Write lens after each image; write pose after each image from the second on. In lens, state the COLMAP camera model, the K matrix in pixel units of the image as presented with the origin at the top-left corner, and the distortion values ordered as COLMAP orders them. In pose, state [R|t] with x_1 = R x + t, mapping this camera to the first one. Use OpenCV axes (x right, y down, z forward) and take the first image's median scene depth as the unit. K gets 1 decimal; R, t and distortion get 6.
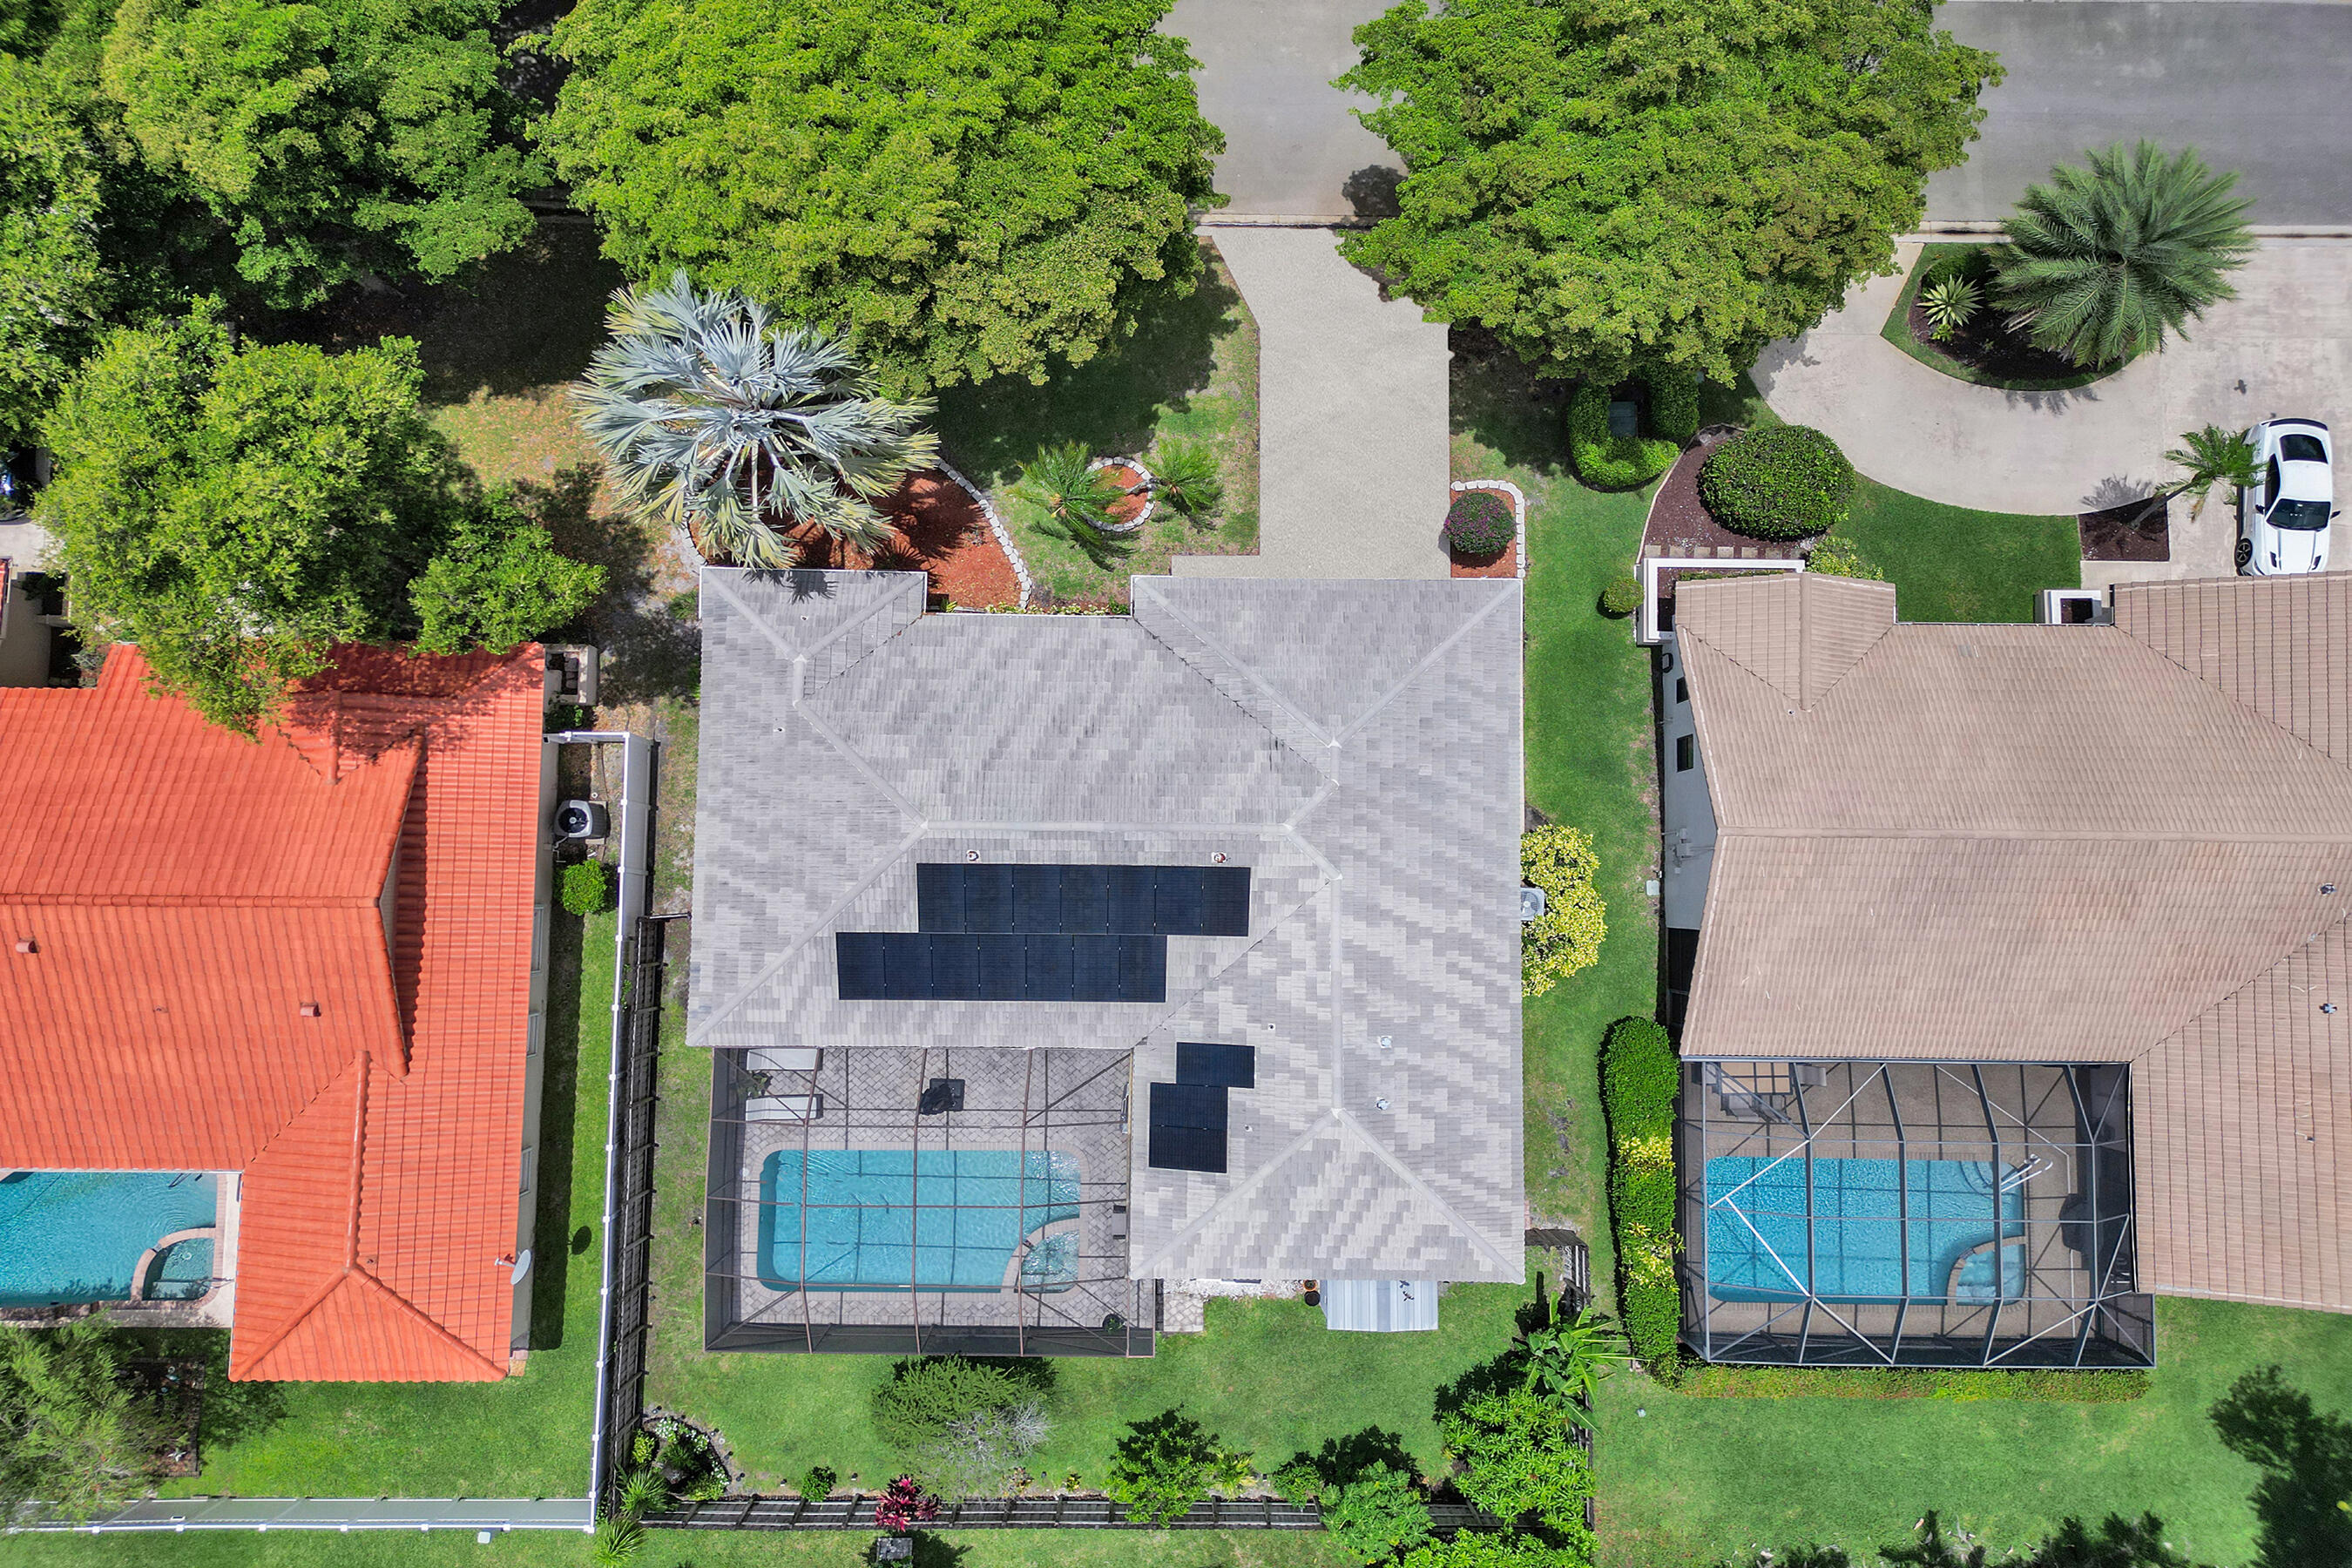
lens RADIAL K [[1562.6, 0, 1168.2], [0, 1562.6, 791.9], [0, 0, 1]] dist [0.094369, -0.002136]
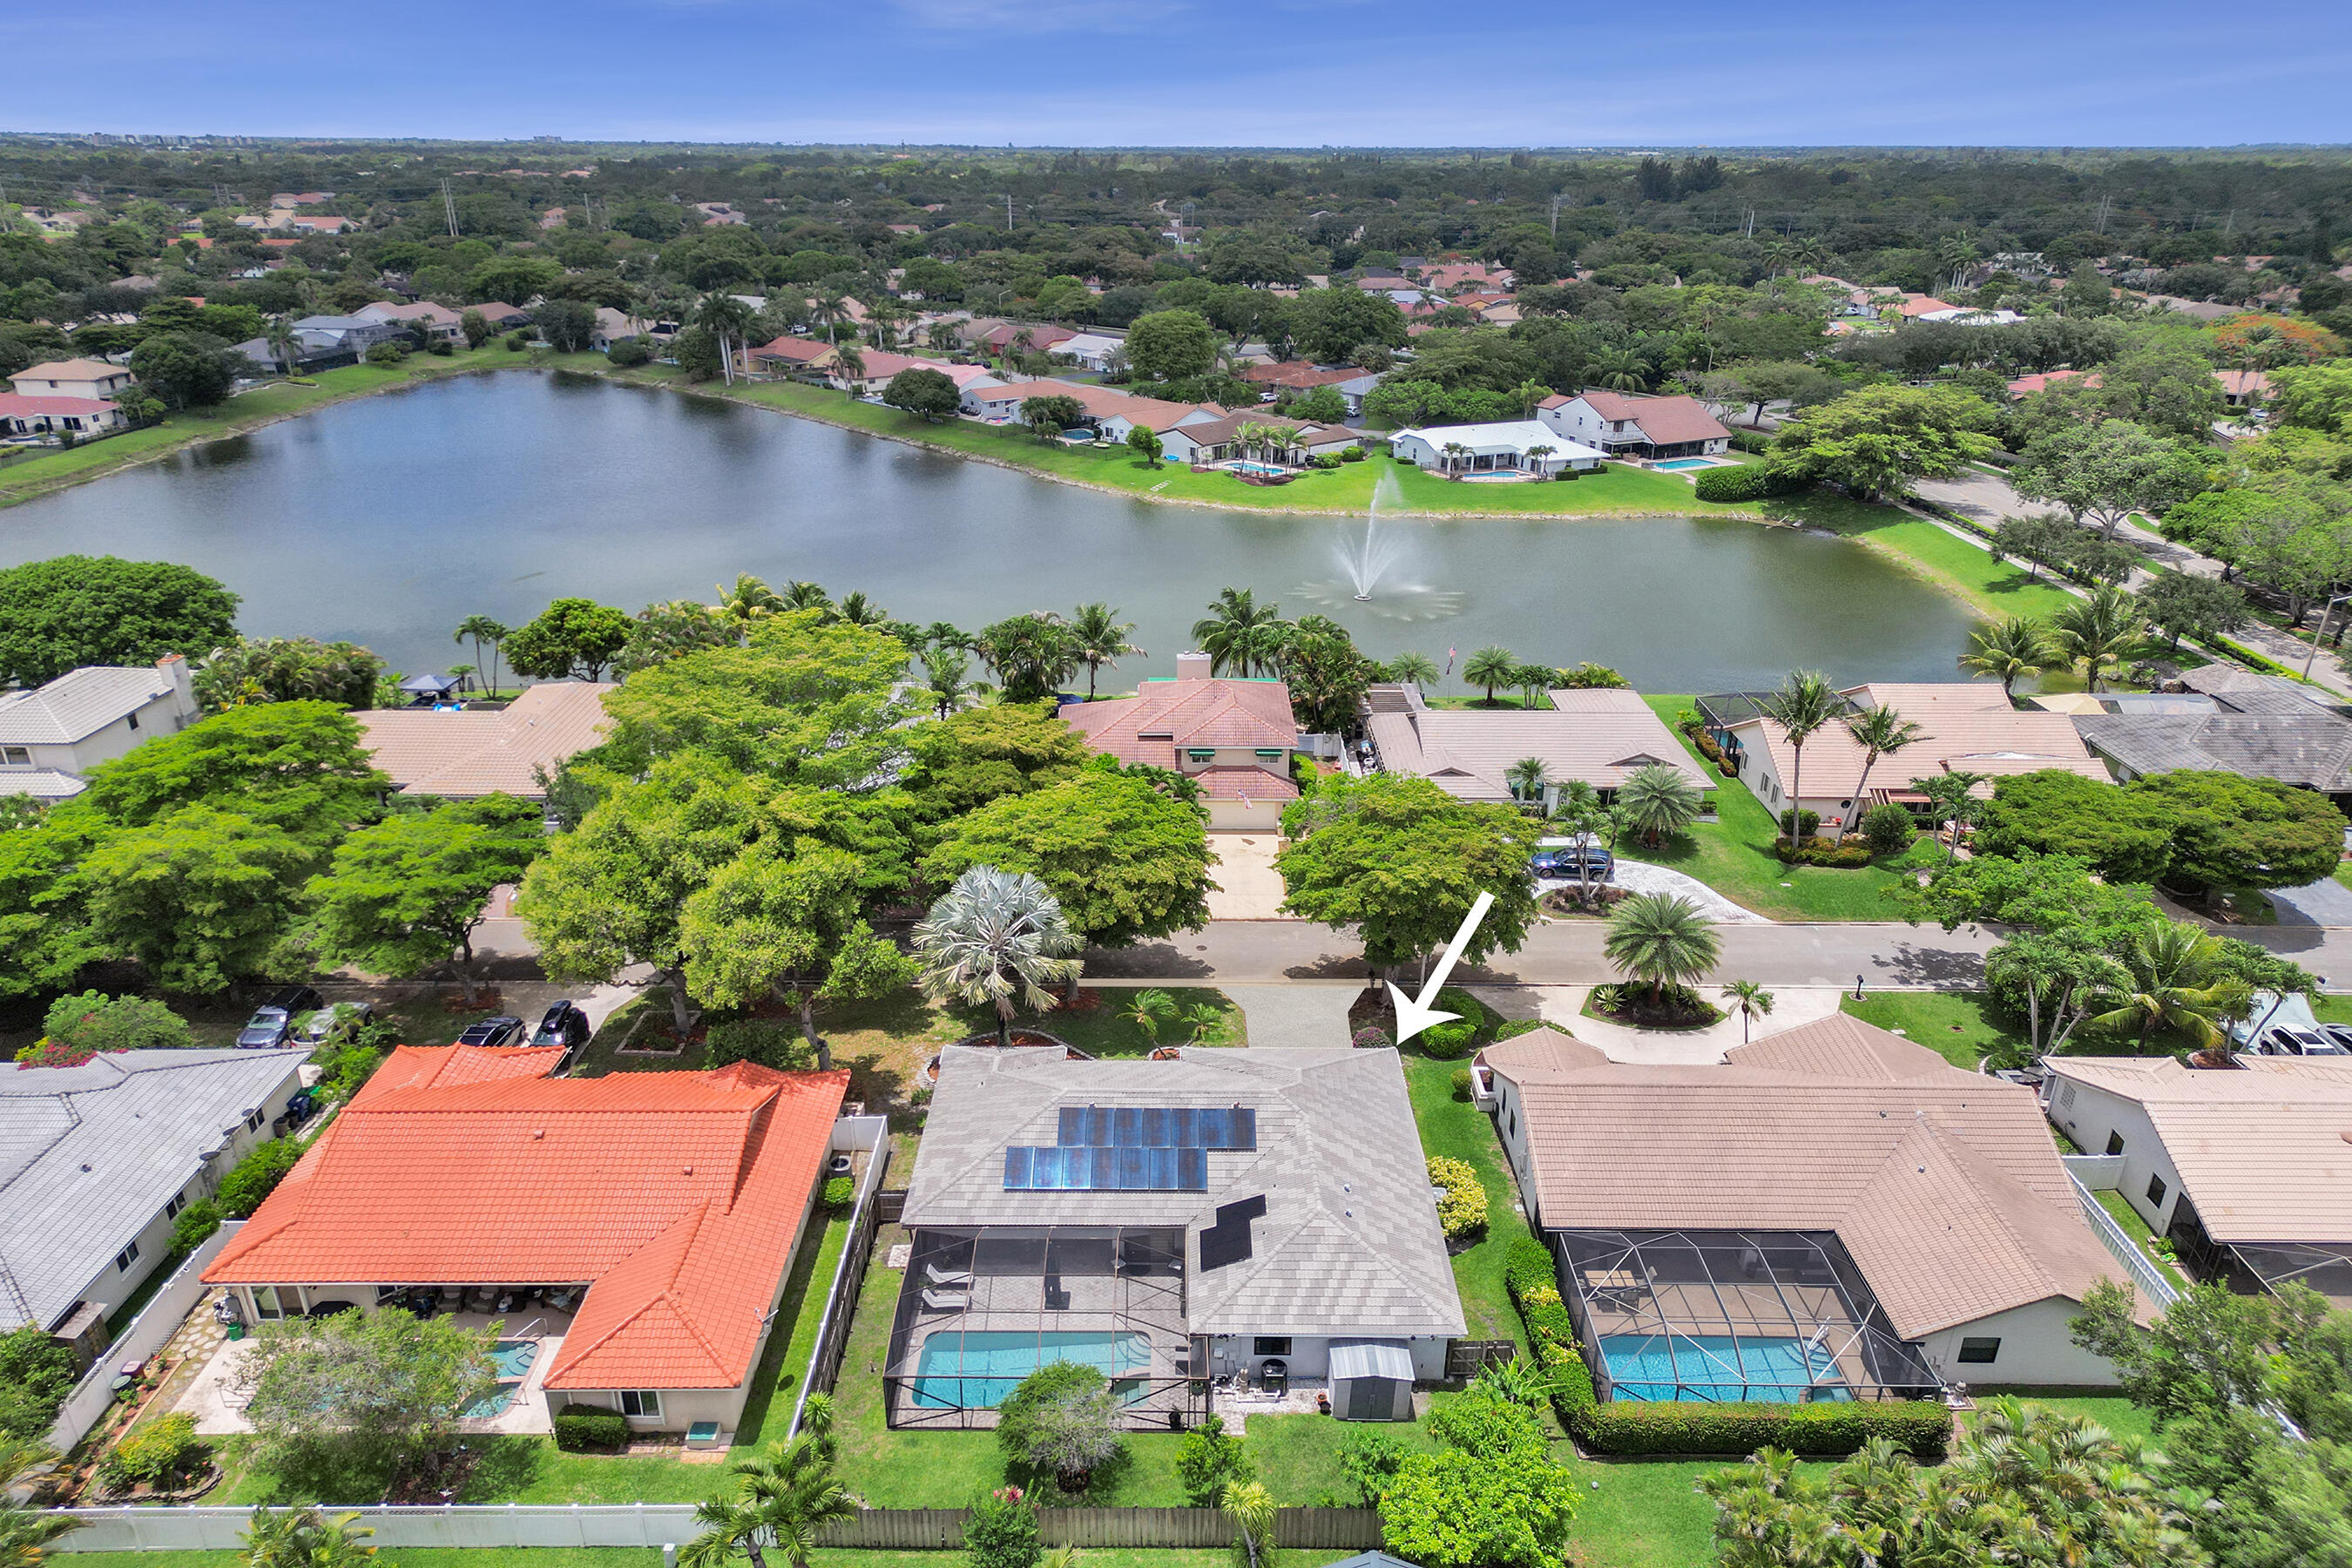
lens RADIAL K [[1562.6, 0, 1168.2], [0, 1562.6, 791.9], [0, 0, 1]] dist [0.094369, -0.002136]
pose [[0.999952, -0.007252, 0.006584, -0.048021], [0.009034, 0.422908, -0.906127, 1.374373], [0.003787, 0.906143, 0.422954, -0.037756]]
